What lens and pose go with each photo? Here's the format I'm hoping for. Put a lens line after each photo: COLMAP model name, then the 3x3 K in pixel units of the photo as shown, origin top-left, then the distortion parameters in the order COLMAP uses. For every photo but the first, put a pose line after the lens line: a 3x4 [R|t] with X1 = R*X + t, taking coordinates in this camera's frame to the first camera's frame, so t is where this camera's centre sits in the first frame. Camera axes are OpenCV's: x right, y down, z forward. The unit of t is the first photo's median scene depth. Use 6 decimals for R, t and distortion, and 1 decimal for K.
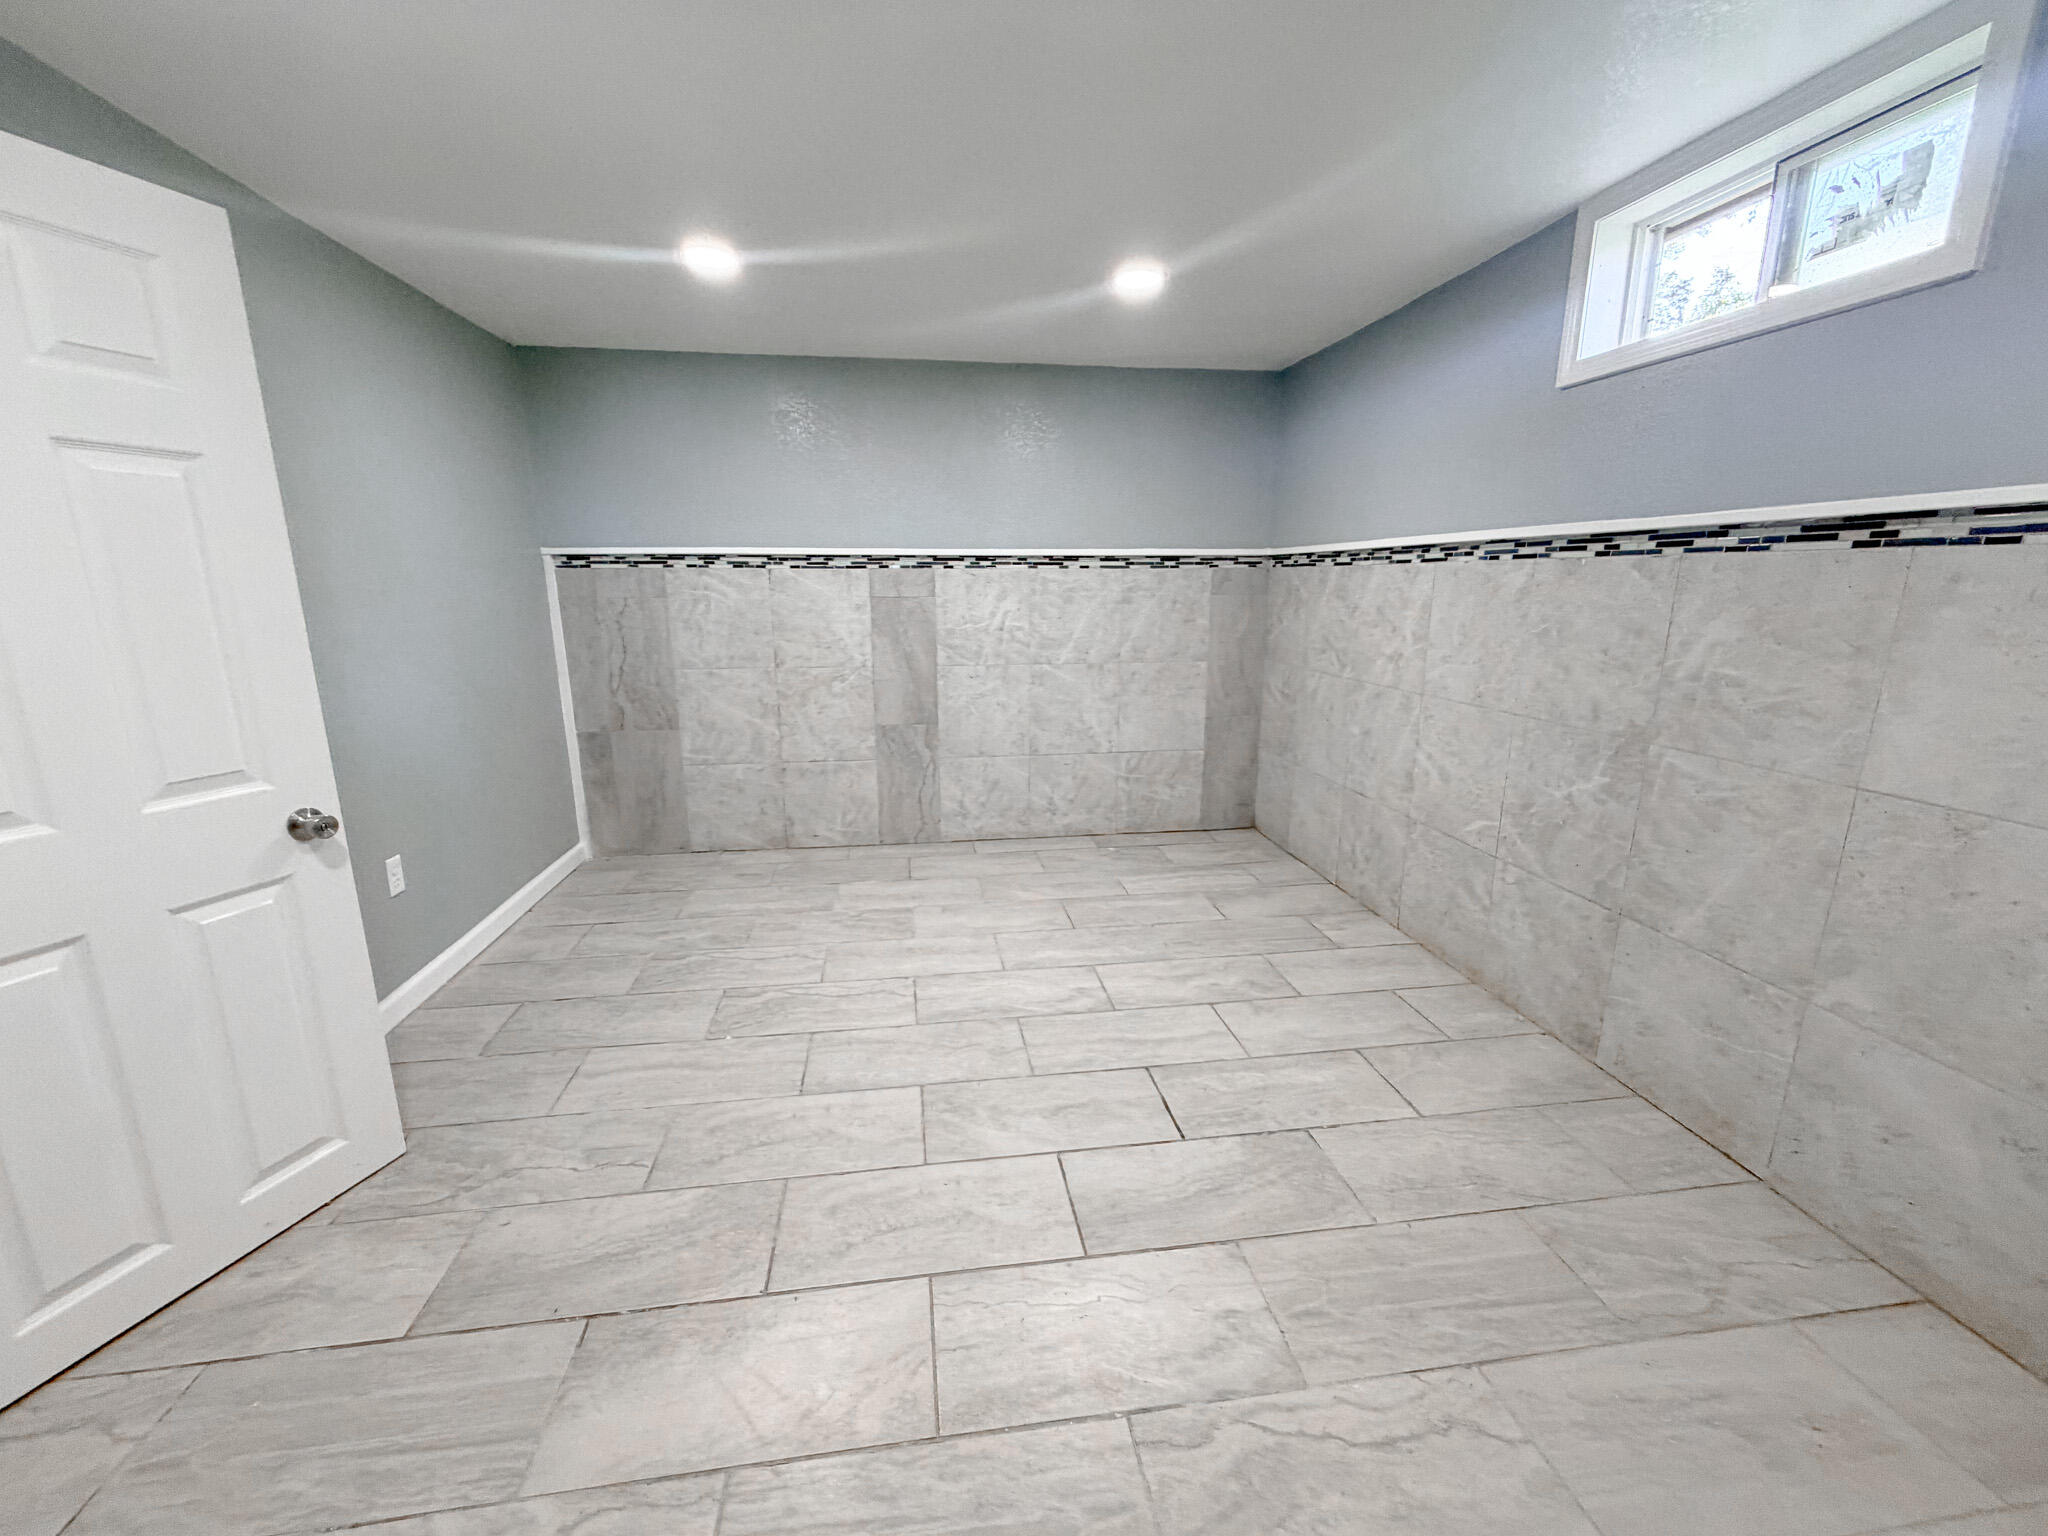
lens RADIAL K [[813.6, 0, 1017.3], [0, 813.6, 770.0], [0, 0, 1]] dist [0.001159, 0.000290]
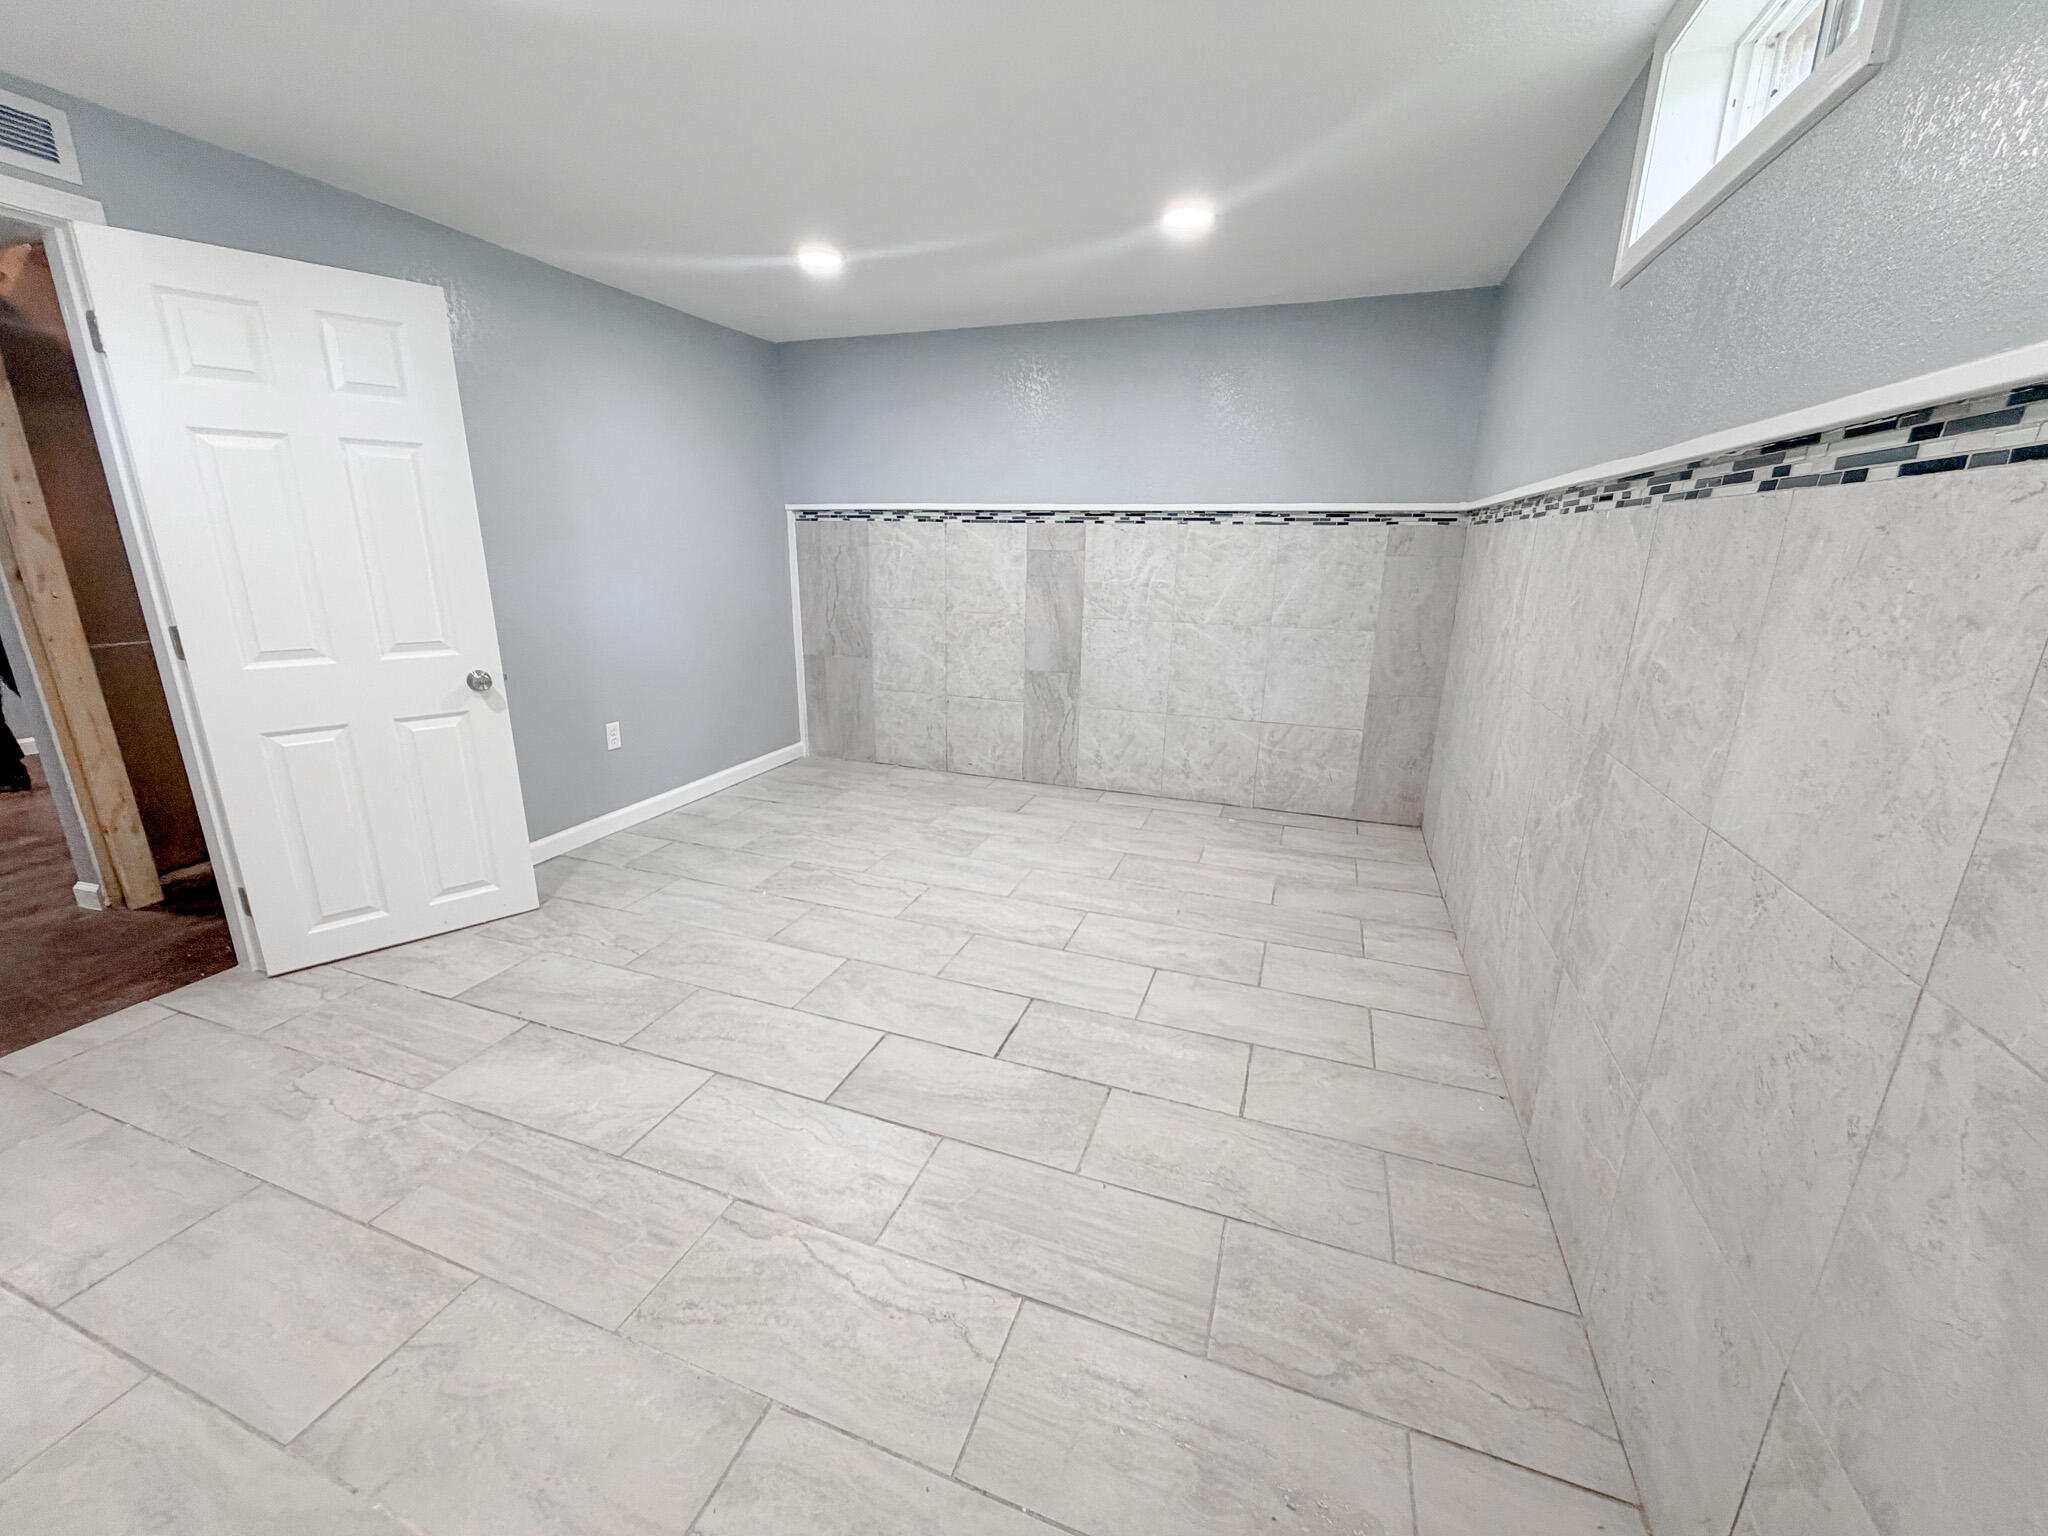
lens RADIAL K [[813.6, 0, 1015.9], [0, 813.6, 770.3], [0, 0, 1]] dist [0.001159, 0.000290]
pose [[0.881899, 0.142982, -0.449232, 0.412970], [-0.122002, 0.989655, 0.075484, -0.003762], [0.455378, -0.011762, 0.890220, 0.037523]]
